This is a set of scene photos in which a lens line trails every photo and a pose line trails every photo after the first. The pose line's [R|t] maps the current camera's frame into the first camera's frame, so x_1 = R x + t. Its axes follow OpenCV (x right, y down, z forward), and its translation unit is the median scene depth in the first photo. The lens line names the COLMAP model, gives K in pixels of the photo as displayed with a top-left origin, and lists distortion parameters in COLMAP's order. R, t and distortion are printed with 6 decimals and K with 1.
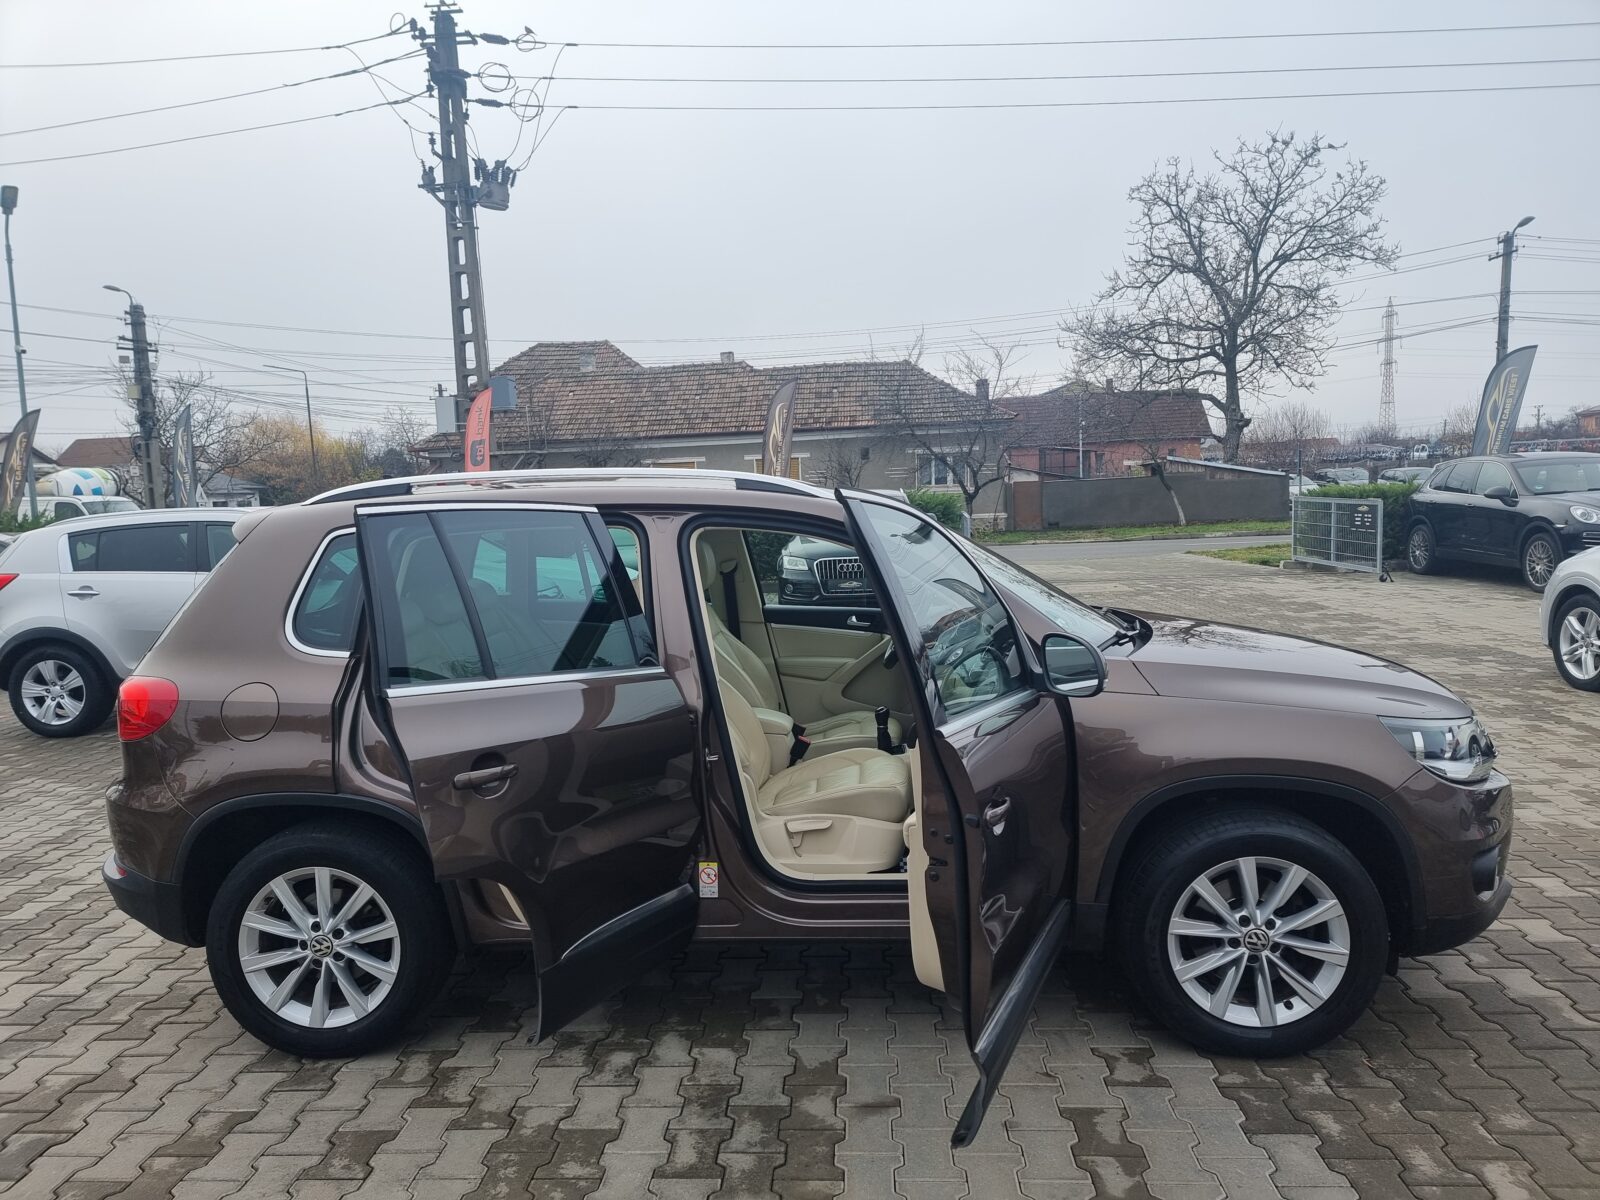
lens RADIAL K [[1107.8, 0, 793.3], [0, 1107.8, 617.1], [0, 0, 1]] dist [0.066954, -0.056372]
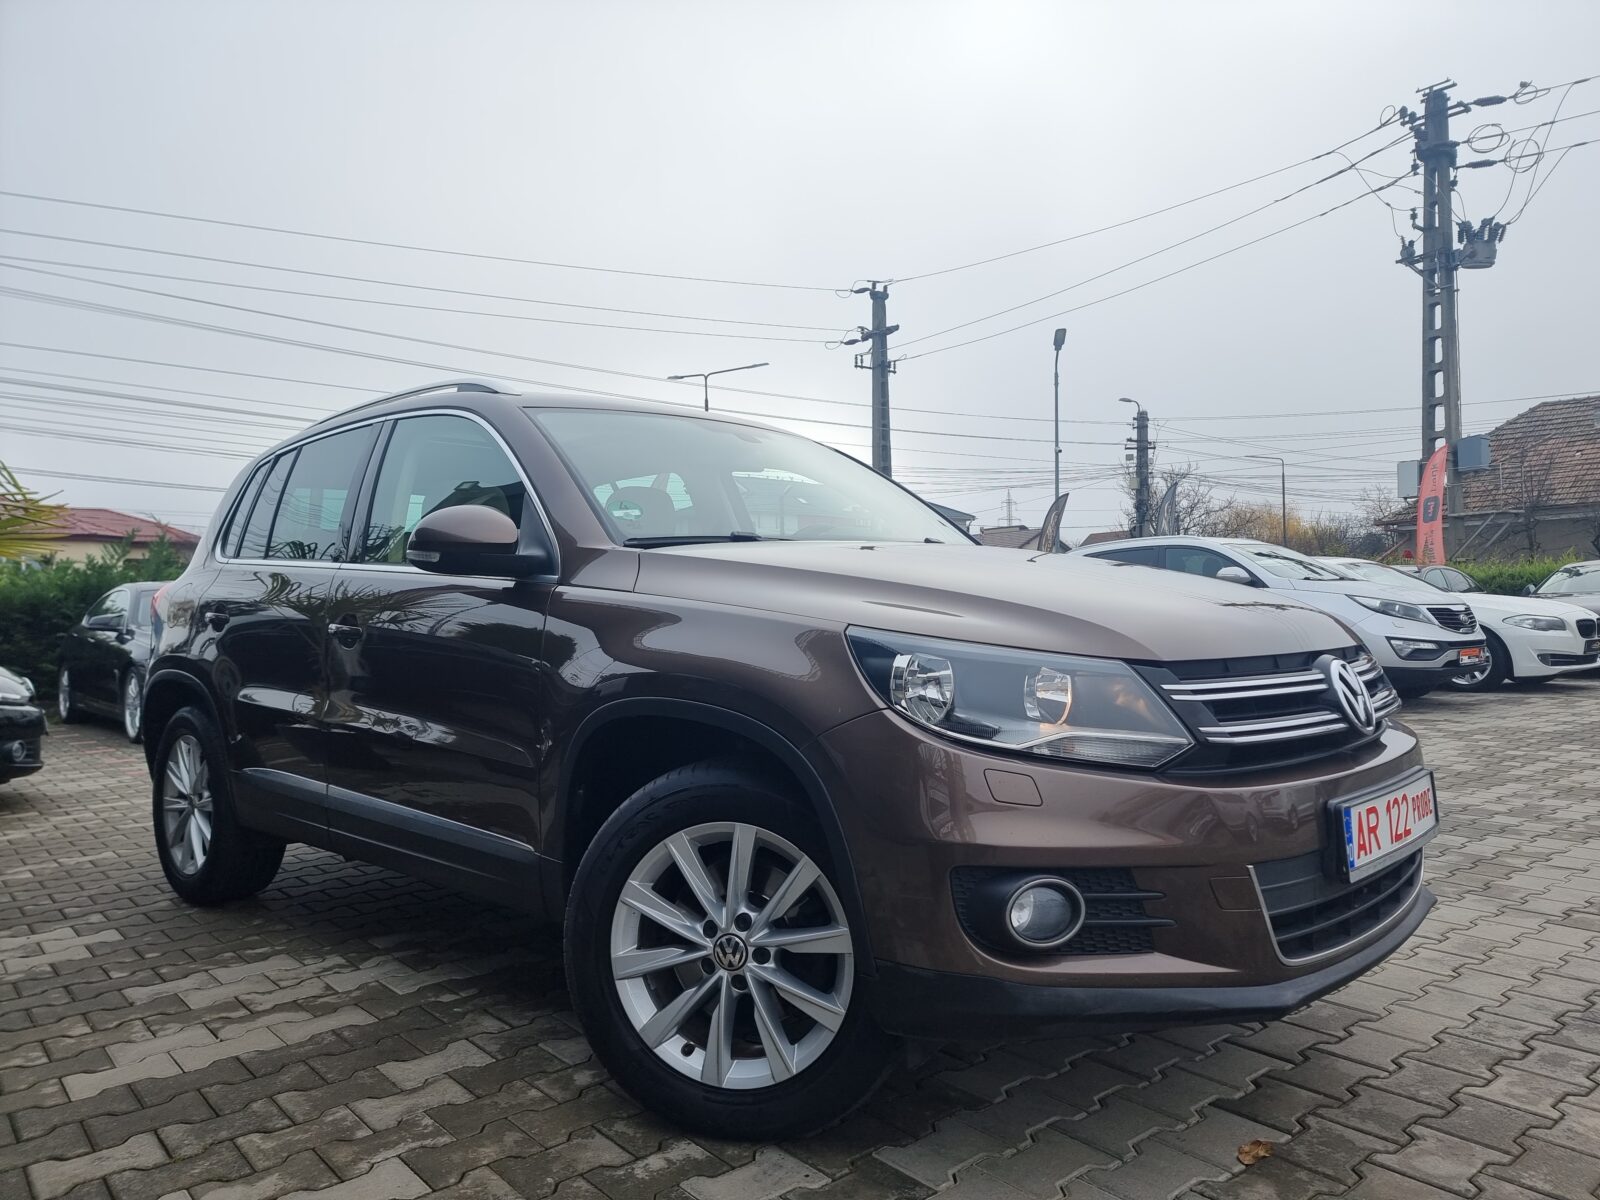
lens RADIAL K [[1107.8, 0, 803.3], [0, 1107.8, 631.6], [0, 0, 1]] dist [0.066954, -0.056372]
pose [[0.687495, 0.035816, -0.725305, 0.042163], [-0.085218, 0.995861, -0.031600, 0.026683], [0.721171, 0.083535, 0.687702, -0.061750]]
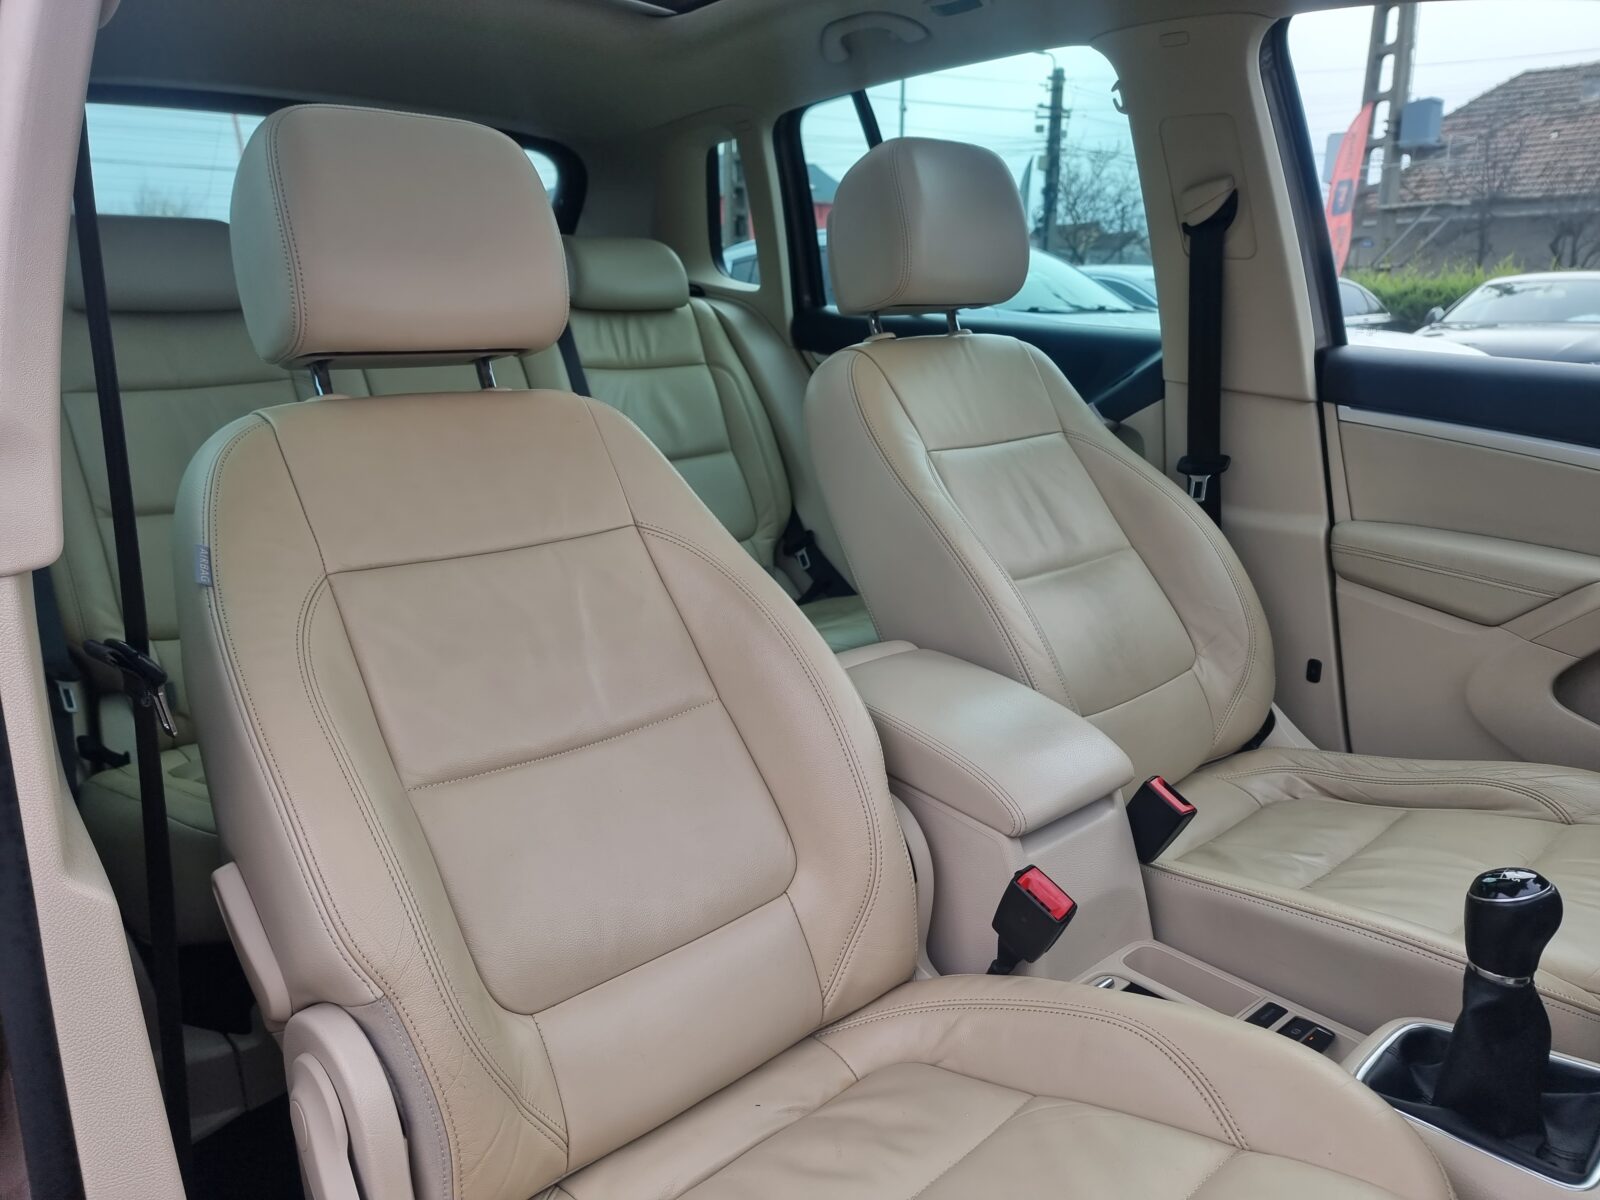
lens RADIAL K [[1107.8, 0, 807.3], [0, 1107.8, 610.5], [0, 0, 1]] dist [0.066954, -0.056372]
pose [[0.717352, 0.216246, -0.662302, 0.014807], [-0.100285, 0.972762, 0.208992, 0.001749], [0.689456, -0.083502, 0.719499, 0.107106]]
